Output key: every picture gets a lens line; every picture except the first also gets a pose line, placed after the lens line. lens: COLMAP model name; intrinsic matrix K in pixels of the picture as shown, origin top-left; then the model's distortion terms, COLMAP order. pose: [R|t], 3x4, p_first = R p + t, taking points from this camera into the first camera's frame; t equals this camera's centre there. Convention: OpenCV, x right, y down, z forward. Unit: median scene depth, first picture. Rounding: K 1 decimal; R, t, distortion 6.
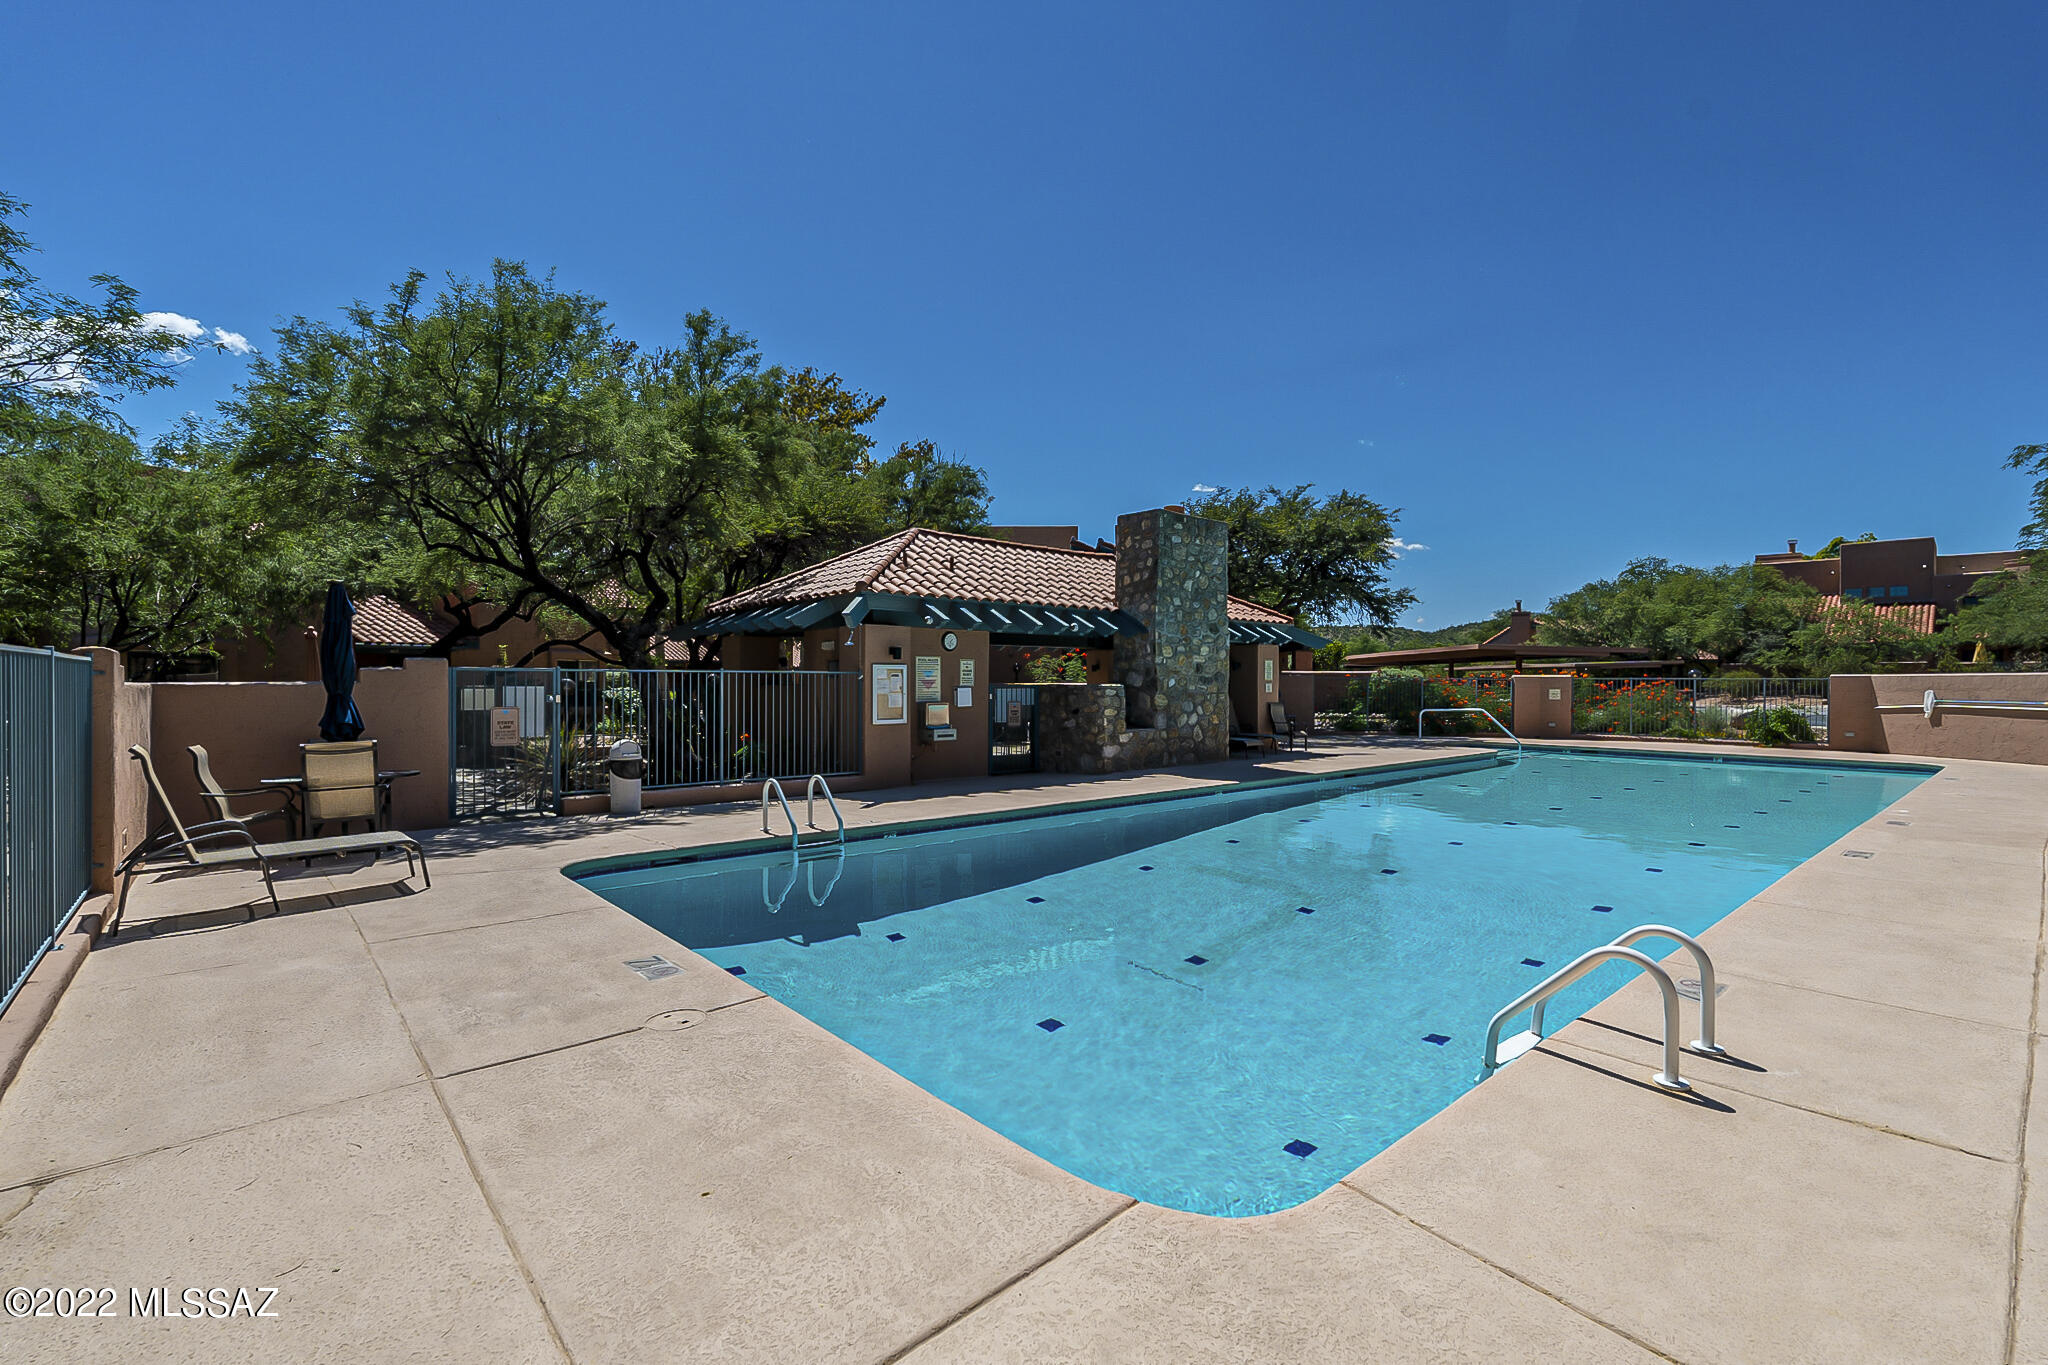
lens RADIAL K [[904.1, 0, 1029.7], [0, 904.1, 681.9], [0, 0, 1]] dist [-0.002316, -0.000238]
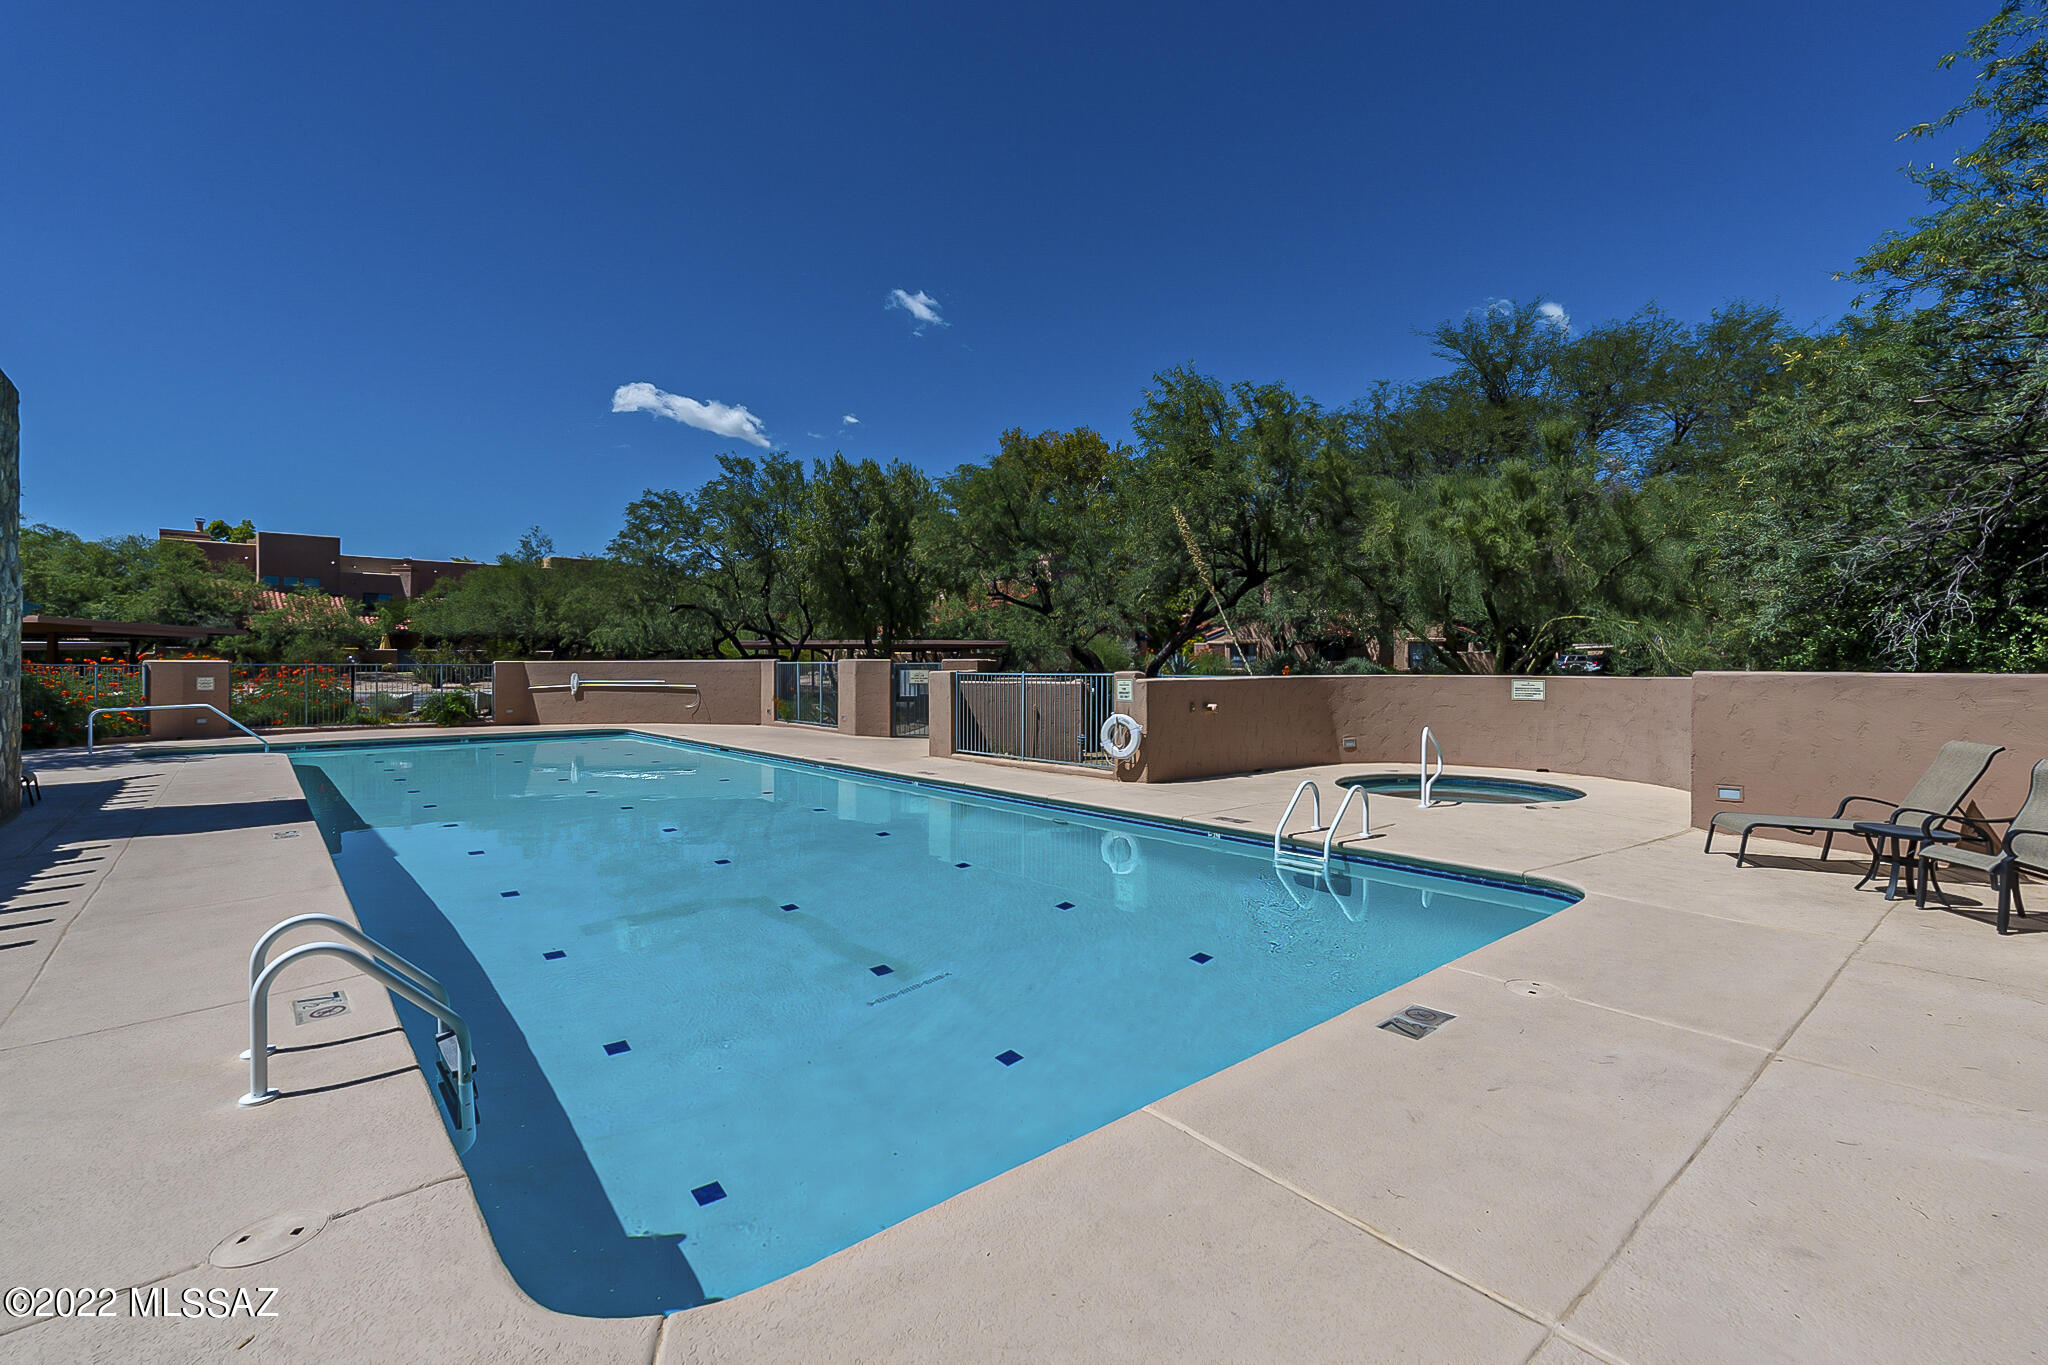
lens RADIAL K [[904.1, 0, 1030.2], [0, 904.1, 674.6], [0, 0, 1]] dist [-0.002316, -0.000238]
pose [[0.009281, -0.009113, 0.999915, -0.258428], [0.001421, 0.999958, 0.009100, 0.000521], [-0.999956, 0.001336, 0.009293, 0.300479]]
